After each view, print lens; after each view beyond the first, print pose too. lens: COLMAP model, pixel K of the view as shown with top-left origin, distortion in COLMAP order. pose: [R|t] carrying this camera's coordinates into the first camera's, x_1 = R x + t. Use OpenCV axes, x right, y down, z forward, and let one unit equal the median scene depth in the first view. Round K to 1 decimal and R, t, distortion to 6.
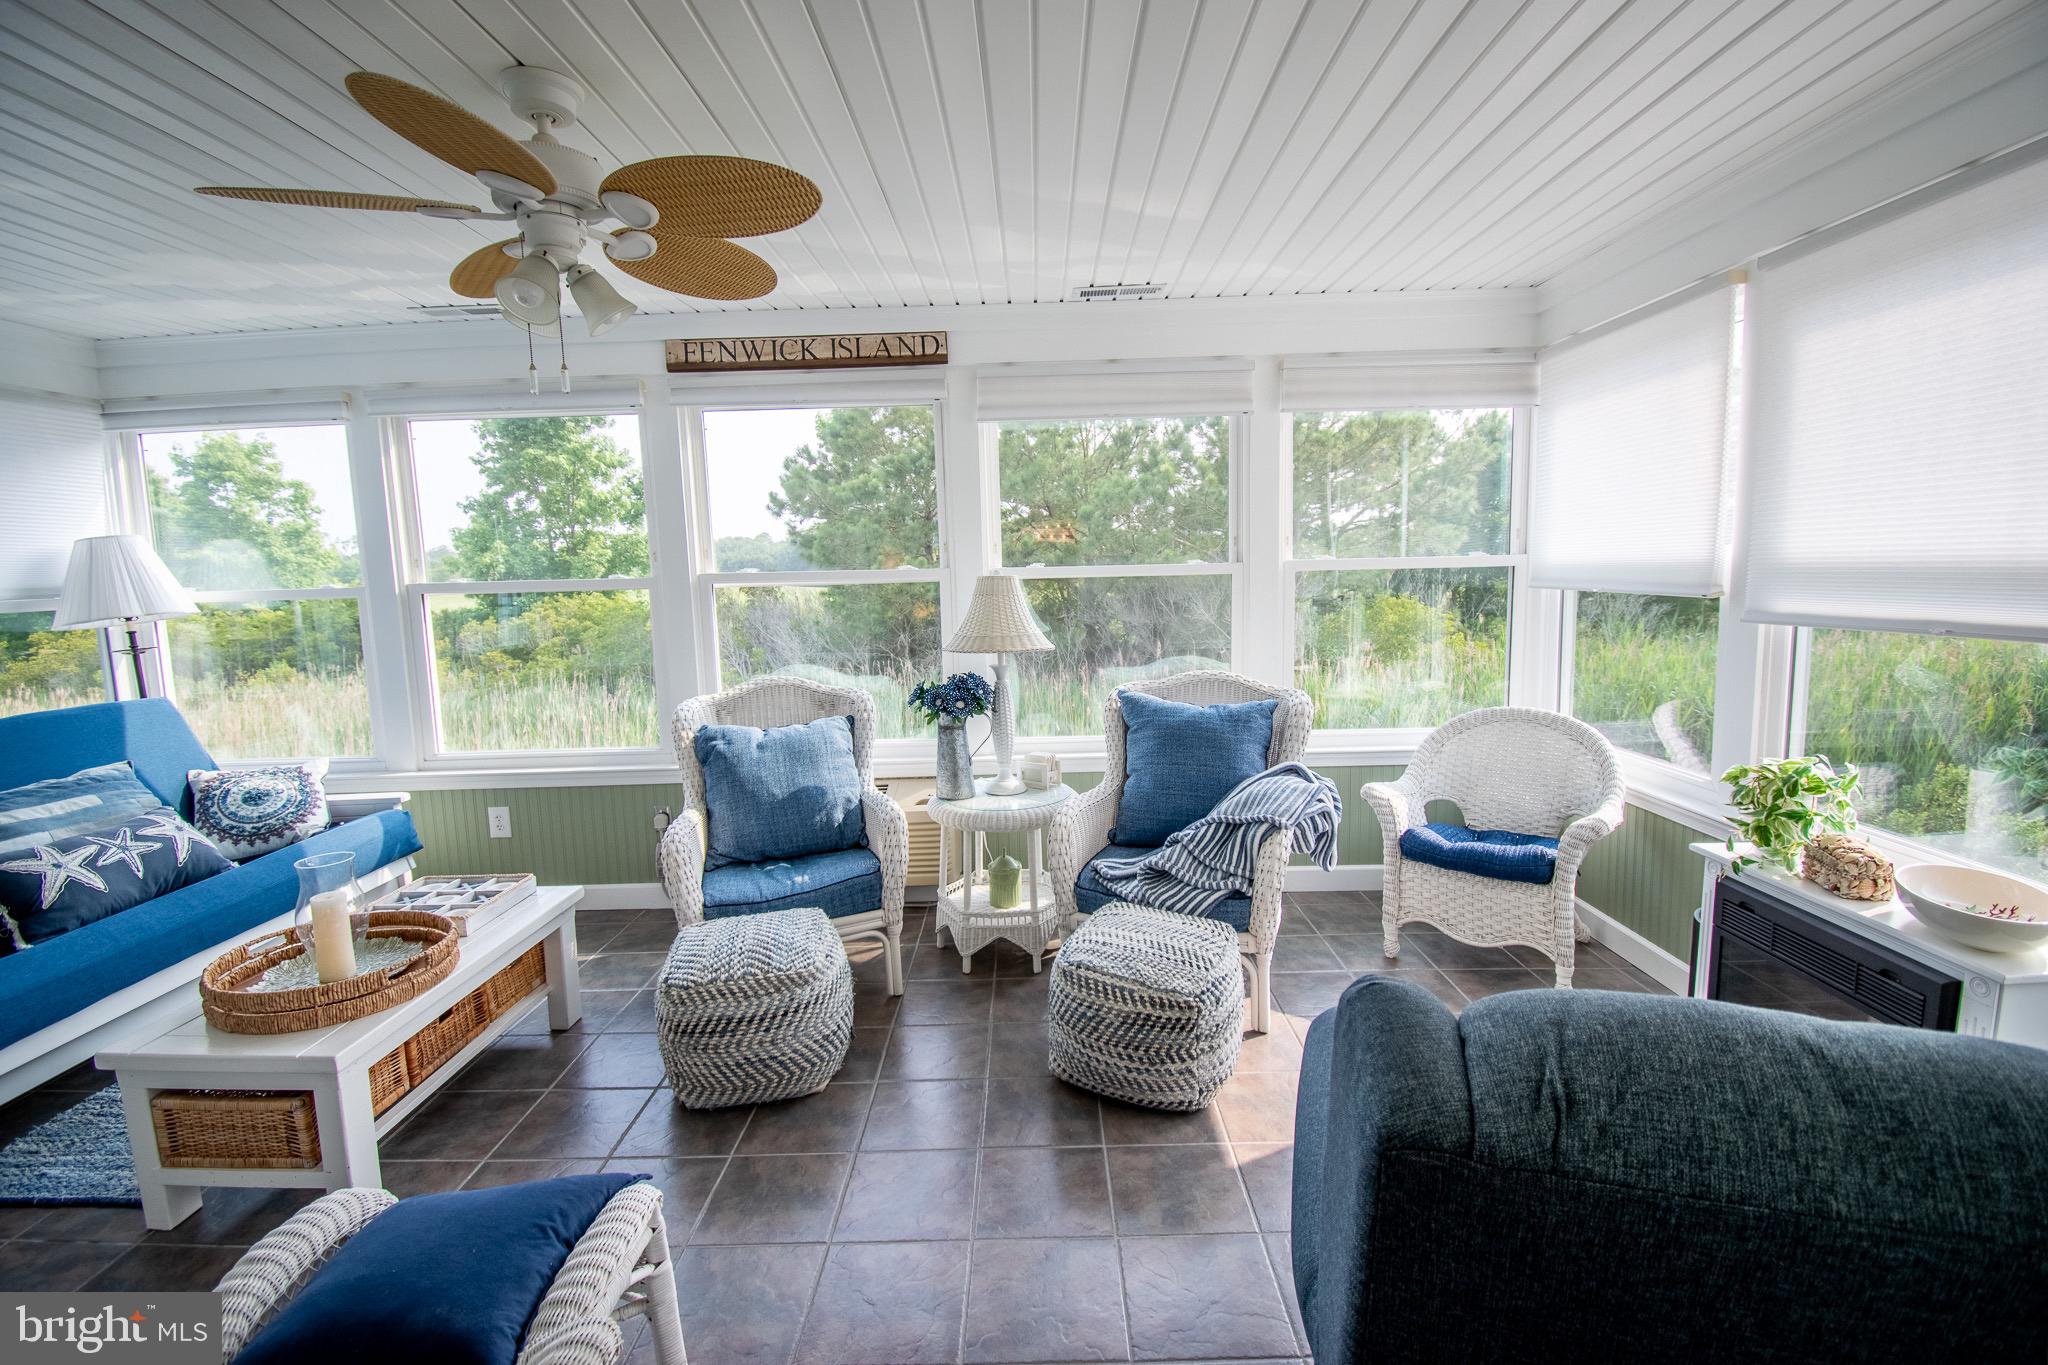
lens RADIAL K [[902.2, 0, 1033.0], [0, 902.2, 681.2], [0, 0, 1]] dist [0.014720, -0.022306]
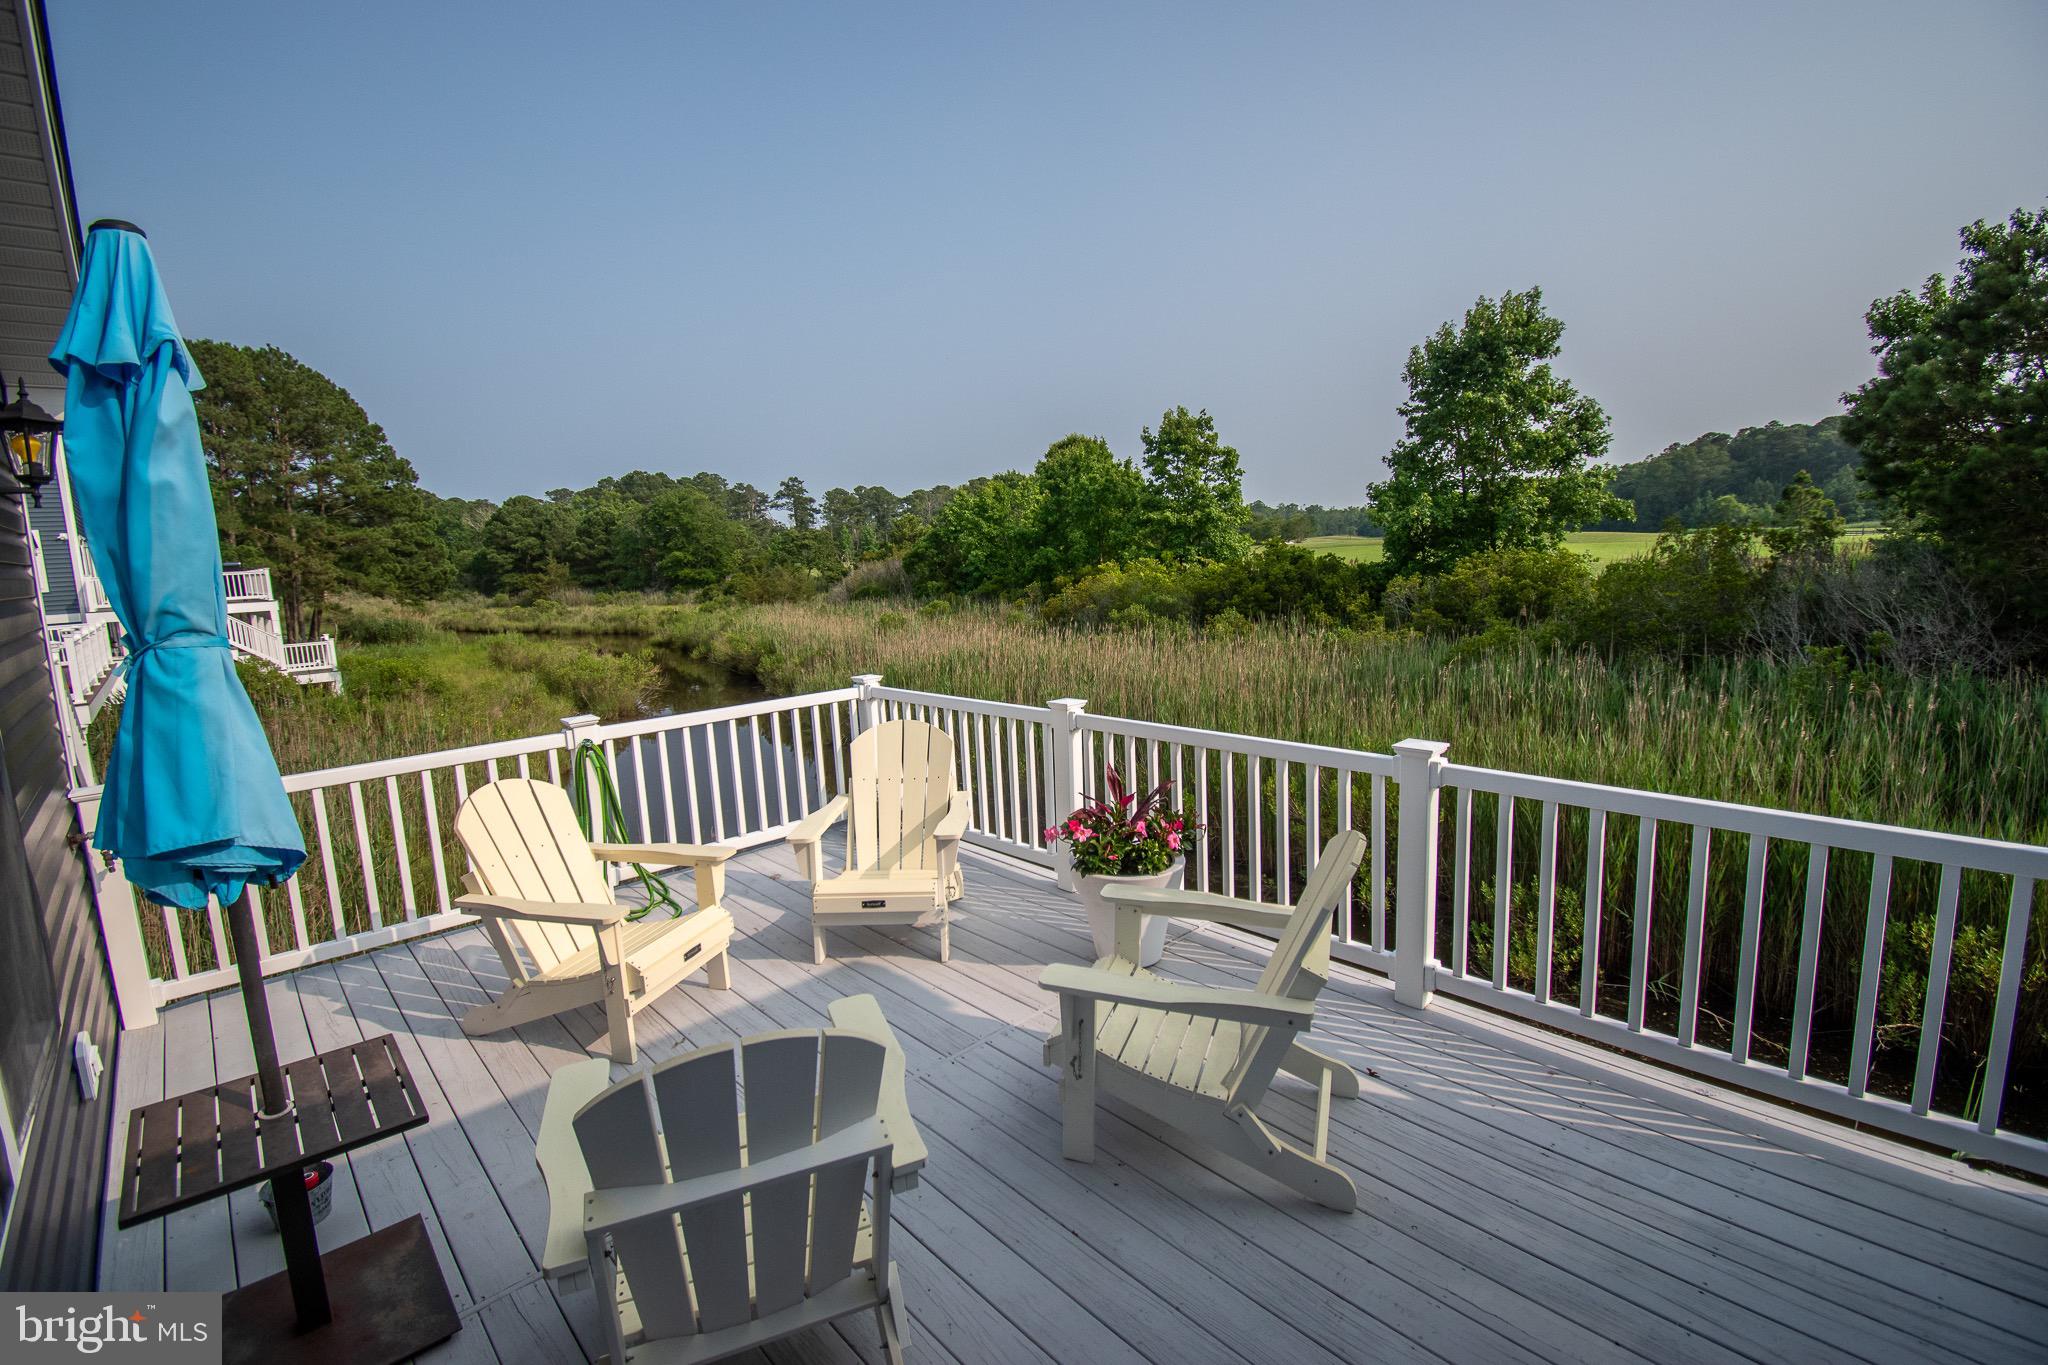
lens RADIAL K [[902.2, 0, 1032.1], [0, 902.2, 673.2], [0, 0, 1]] dist [0.014720, -0.022306]
pose [[0.689080, 0.097512, -0.718095, -1.247708], [-0.062369, 0.995209, 0.075293, -0.069034], [0.721997, -0.007096, 0.691860, 0.168434]]
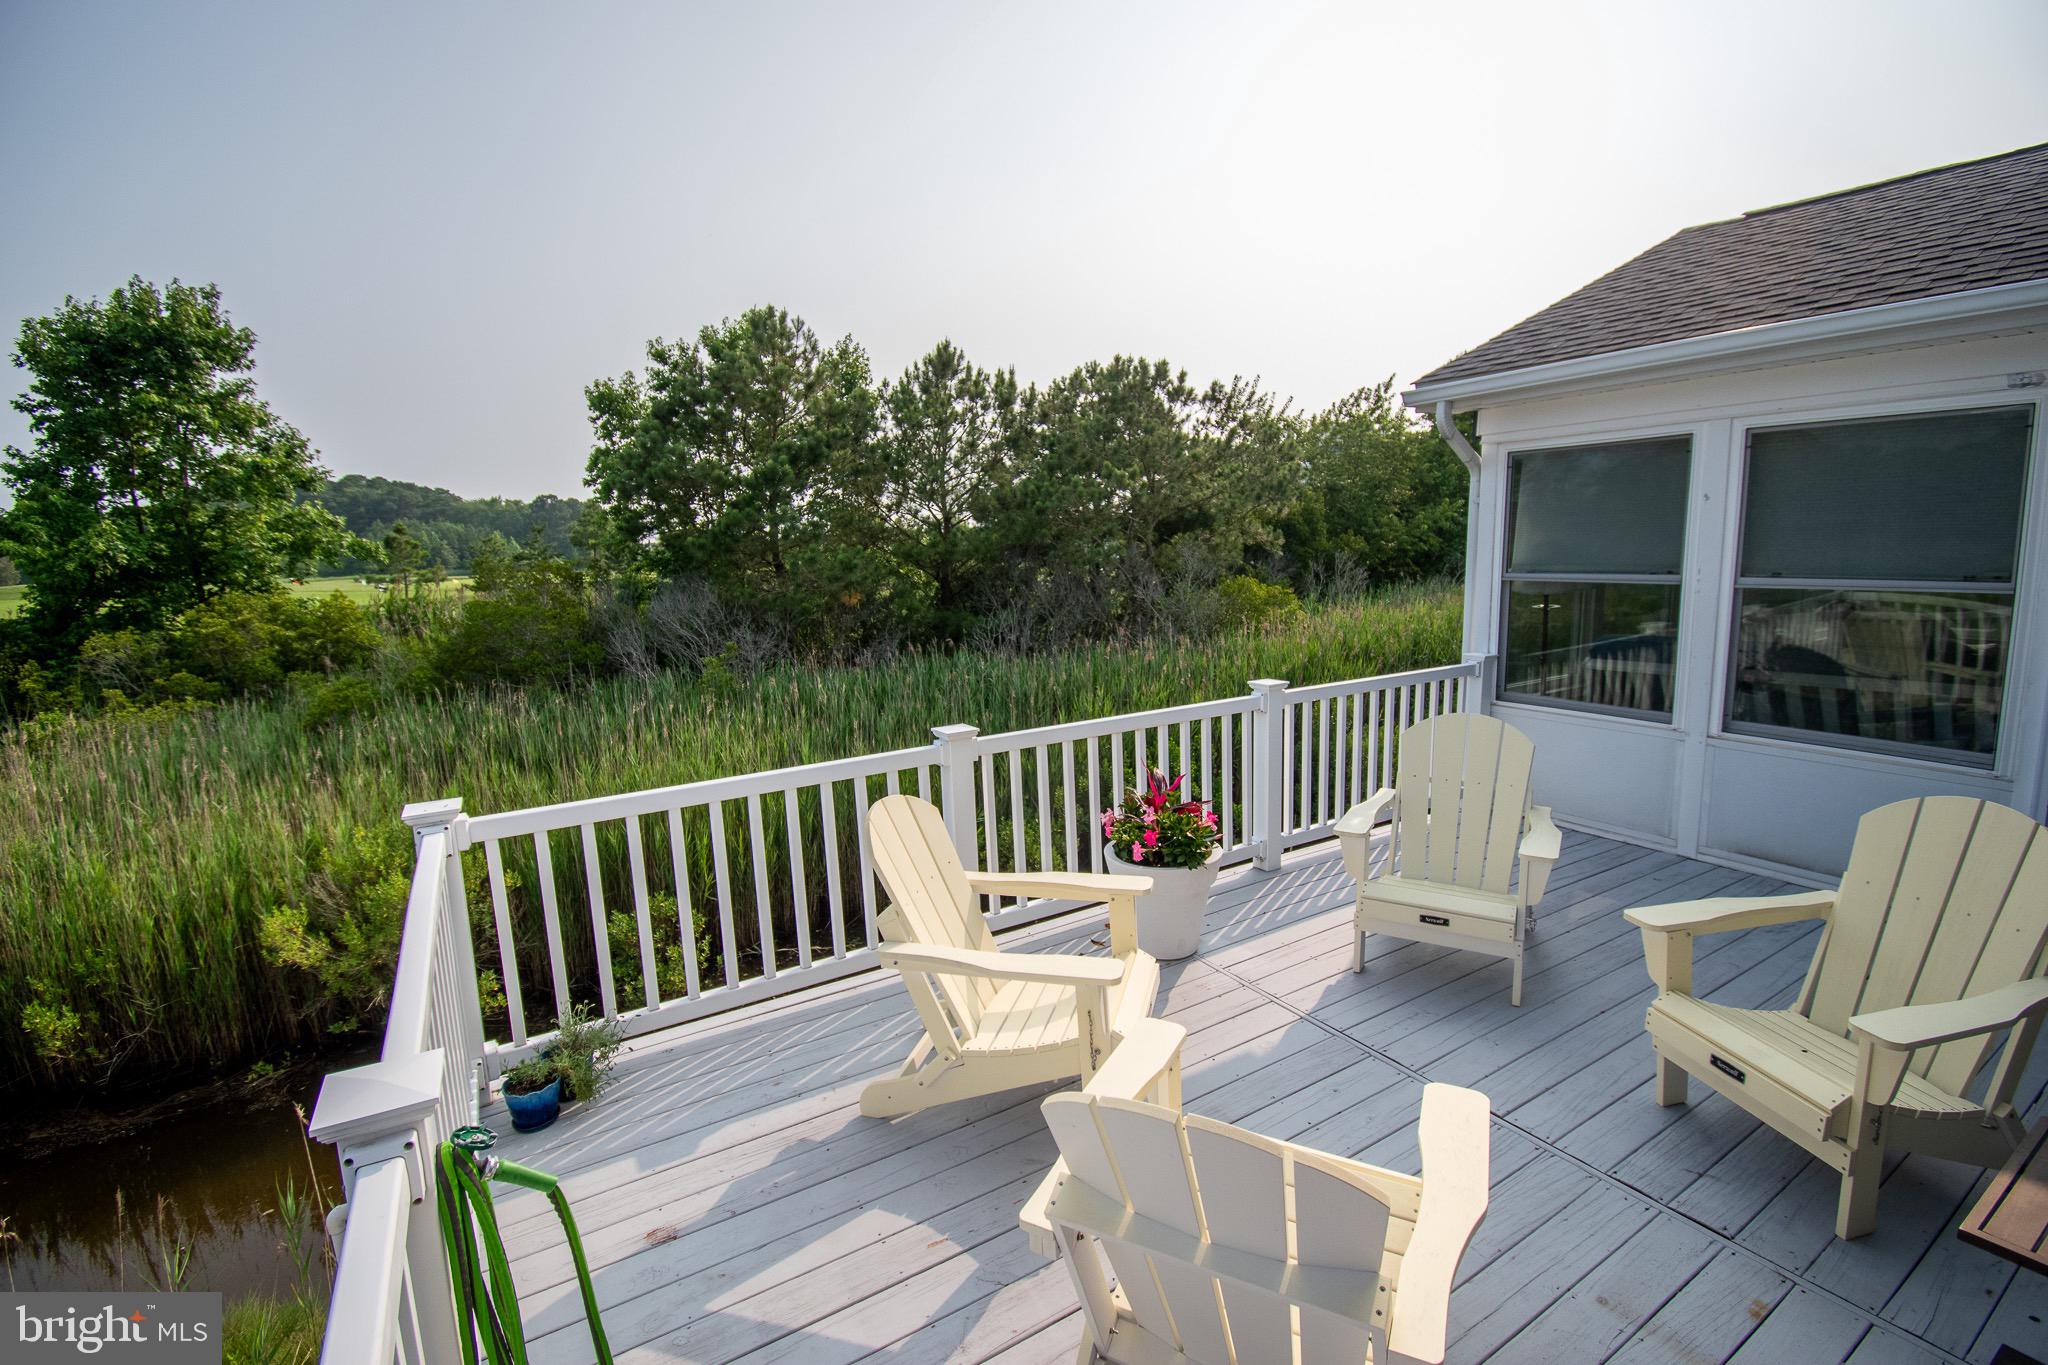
lens RADIAL K [[902.2, 0, 1016.6], [0, 902.2, 684.4], [0, 0, 1]] dist [0.014720, -0.022306]
pose [[0.851253, -0.075725, 0.519263, -2.673672], [0.067051, 0.997118, 0.035493, -0.017672], [-0.520454, 0.004604, 0.853877, 0.165723]]
